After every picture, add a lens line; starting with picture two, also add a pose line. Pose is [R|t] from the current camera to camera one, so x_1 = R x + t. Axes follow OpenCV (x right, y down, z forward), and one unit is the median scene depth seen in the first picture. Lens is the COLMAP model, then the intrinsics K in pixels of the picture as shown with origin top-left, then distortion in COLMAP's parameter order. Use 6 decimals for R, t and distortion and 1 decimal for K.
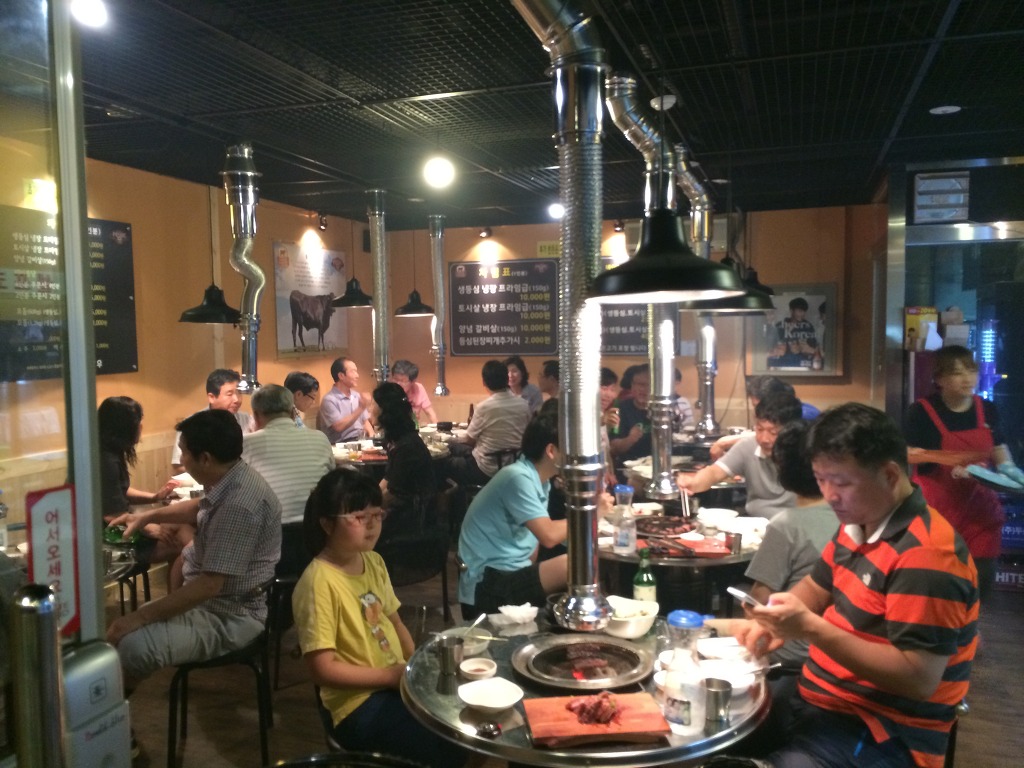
lens RADIAL K [[866.5, 0, 510.9], [0, 866.5, 384.2], [0, 0, 1]] dist [0.051912, -0.046783]
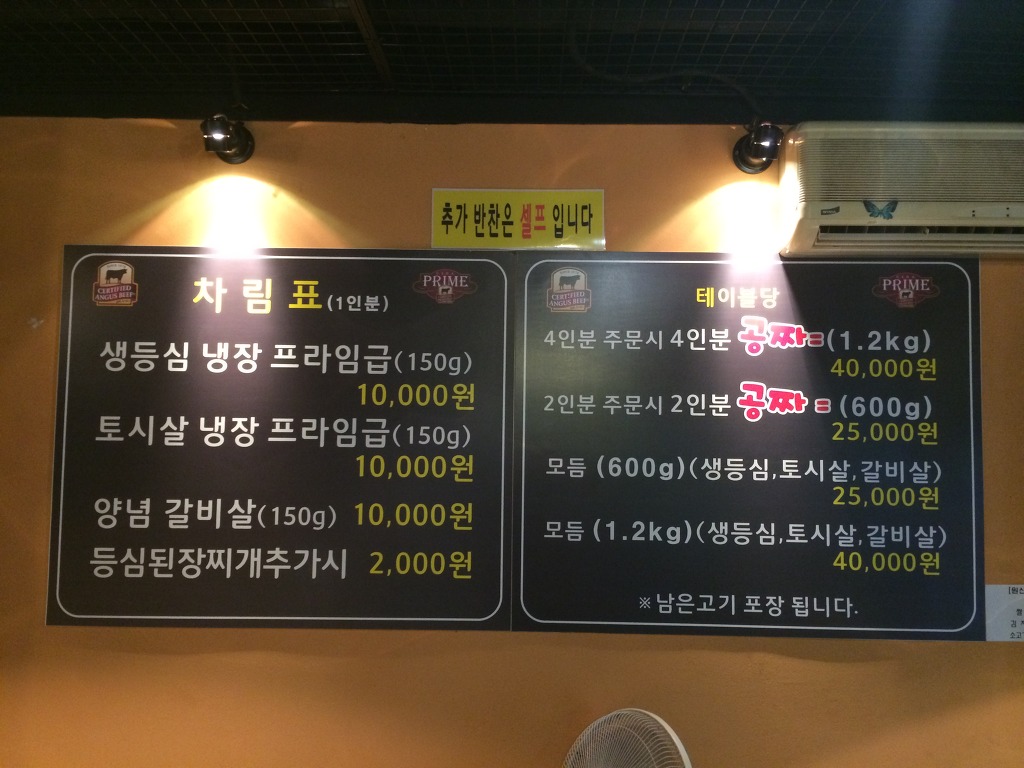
lens RADIAL K [[866.5, 0, 511.8], [0, 866.5, 383.0], [0, 0, 1]] dist [0.051912, -0.046783]
pose [[0.955008, 0.047680, 0.292721, -0.020813], [-0.008565, 0.991015, -0.133479, -0.068655], [-0.296456, 0.124966, 0.946836, 0.731758]]
